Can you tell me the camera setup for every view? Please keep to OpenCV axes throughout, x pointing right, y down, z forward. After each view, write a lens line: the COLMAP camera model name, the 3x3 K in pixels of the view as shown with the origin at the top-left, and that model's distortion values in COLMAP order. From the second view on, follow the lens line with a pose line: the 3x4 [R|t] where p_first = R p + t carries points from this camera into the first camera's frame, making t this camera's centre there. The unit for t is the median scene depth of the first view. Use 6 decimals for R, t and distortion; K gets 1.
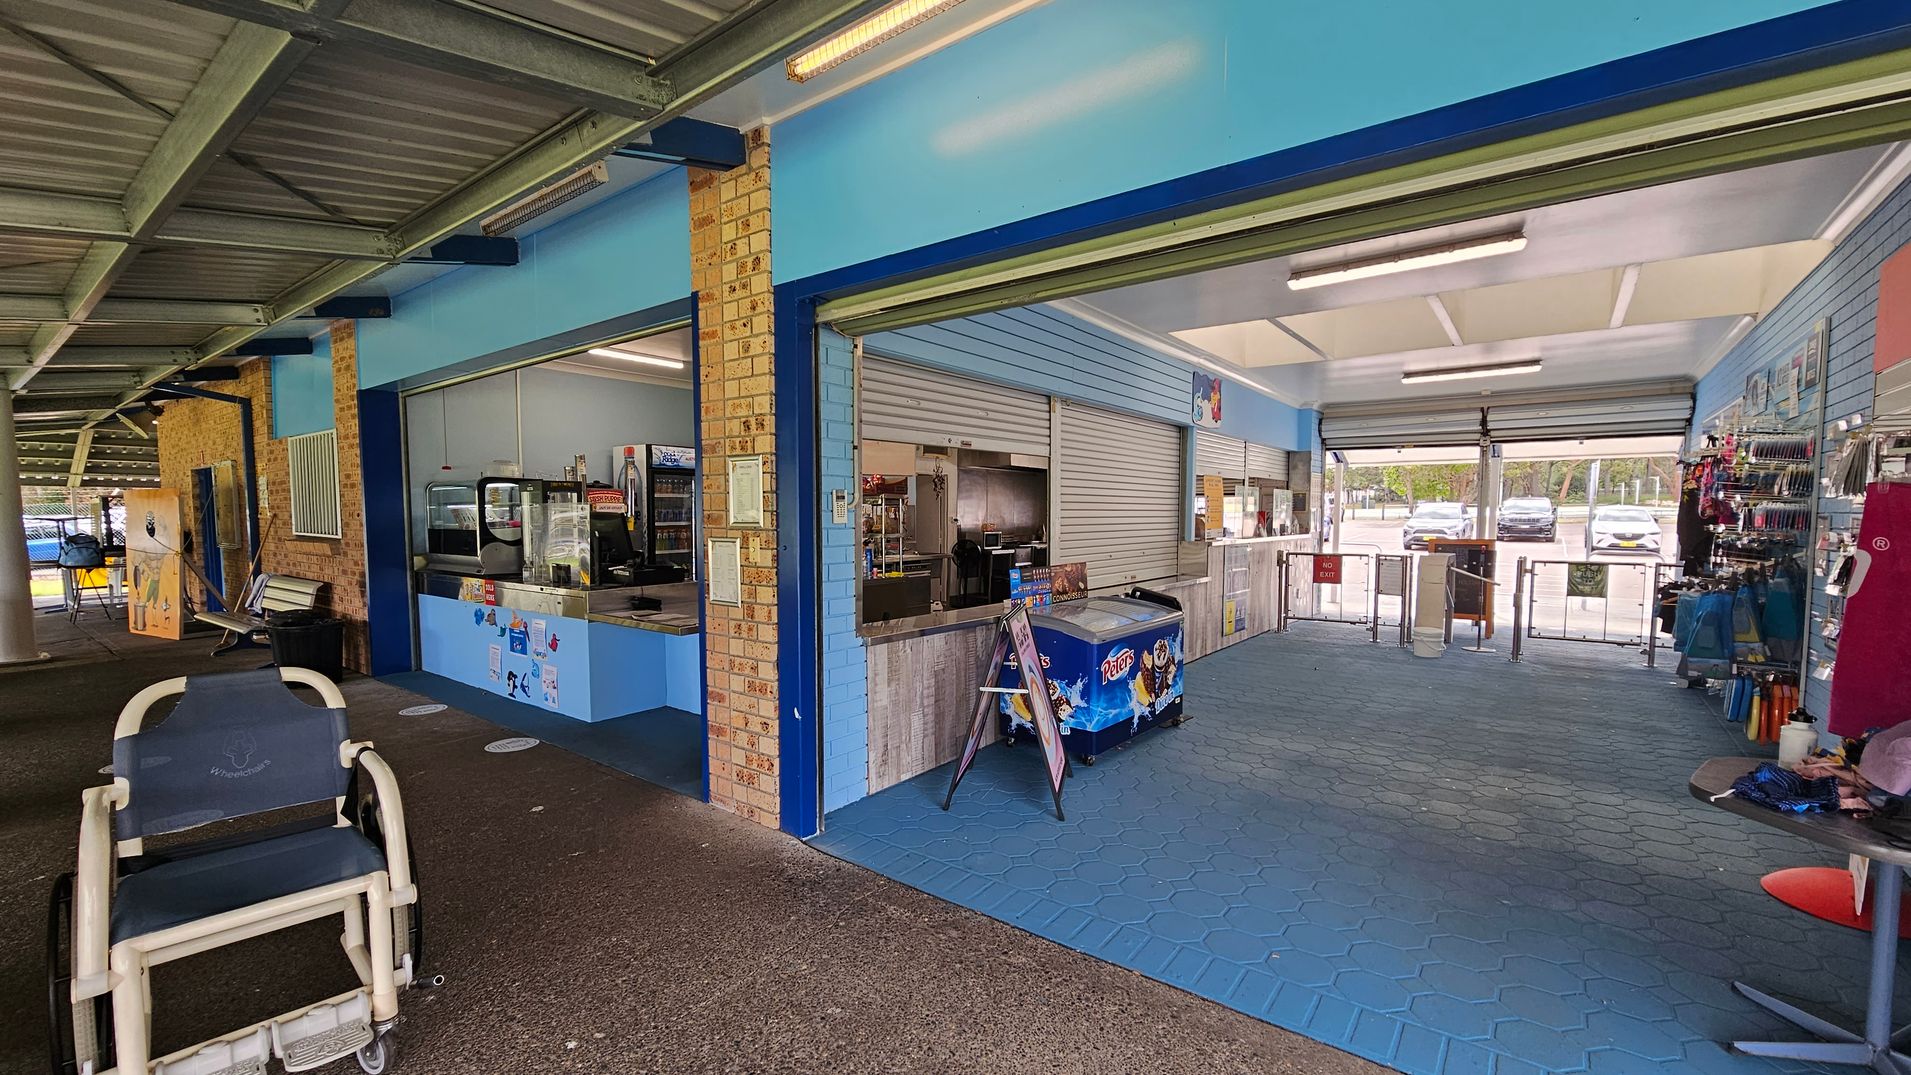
lens RADIAL K [[786.4, 0, 953.7], [0, 786.4, 562.6], [0, 0, 1]] dist [-0.000632, -0.000384]
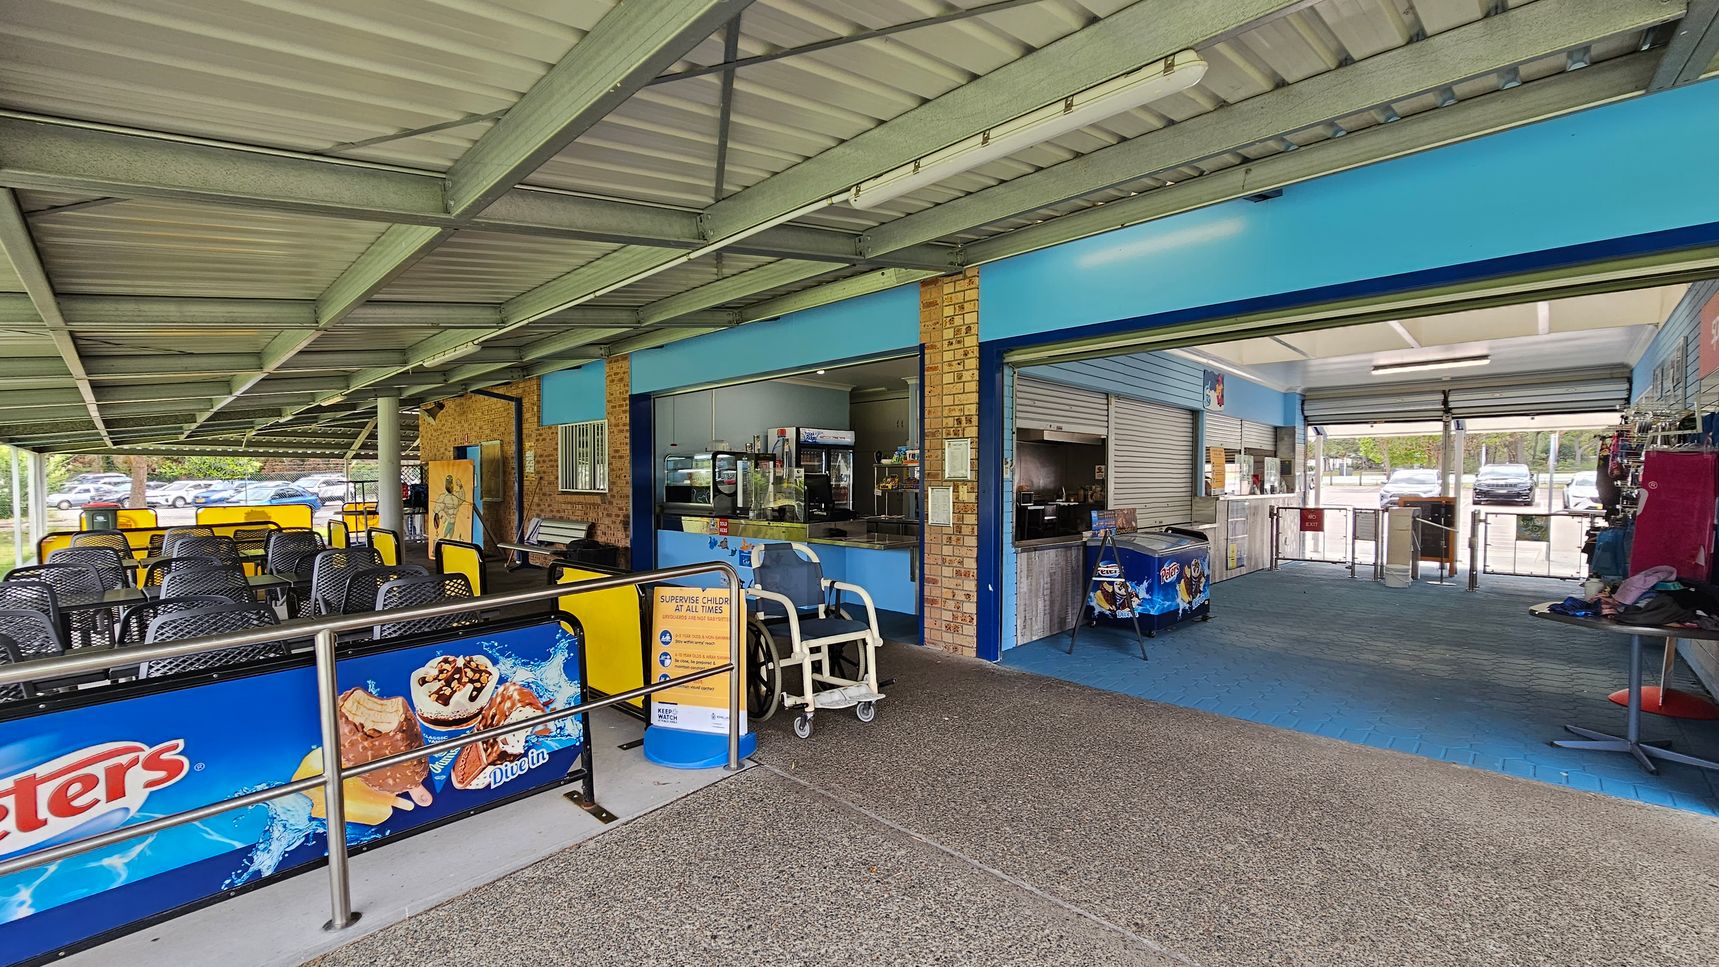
lens RADIAL K [[704.7, 0, 857.8], [0, 704.7, 498.9], [0, 0, 1]] dist [-0.001345, -0.000057]
pose [[0.992644, 0.003142, -0.121031, -0.146104], [-0.007566, 0.999319, -0.036110, 0.027038], [0.120835, 0.036760, 0.991992, -0.277431]]
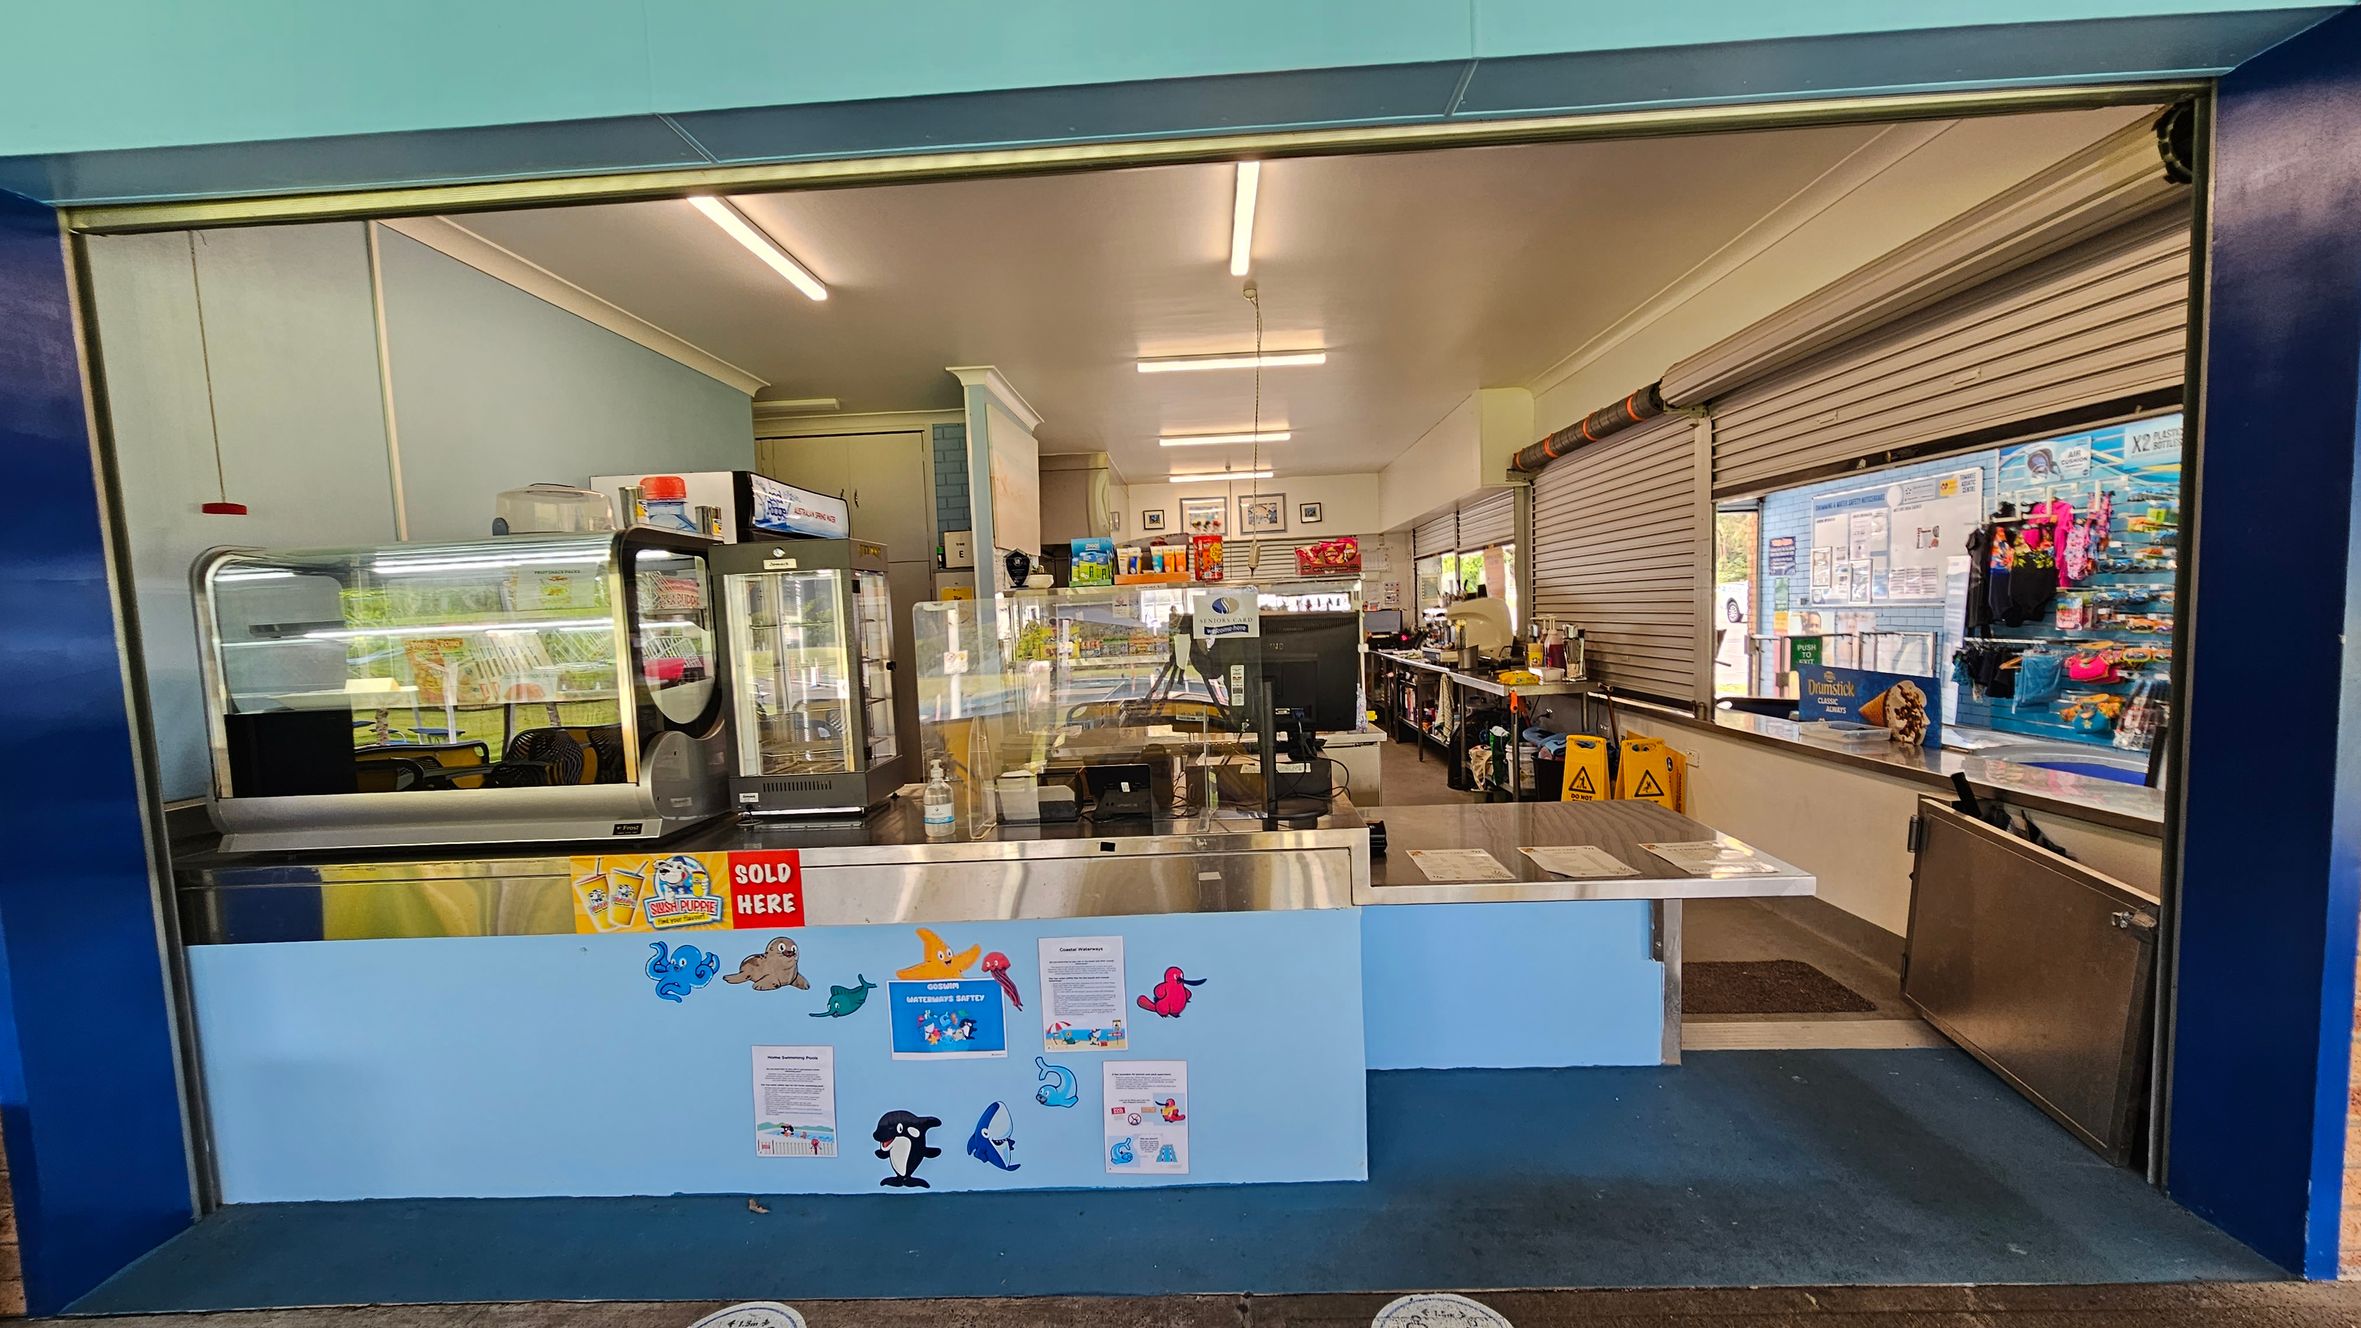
lens RADIAL K [[1031.9, 0, 1181.8], [0, 1031.9, 701.4], [0, 0, 1]] dist [-0.000398, -0.000040]
pose [[0.819431, -0.079782, 0.567597, -0.592337], [0.077864, 0.996580, 0.027669, -0.030994], [-0.567864, 0.021523, 0.822841, 0.484221]]
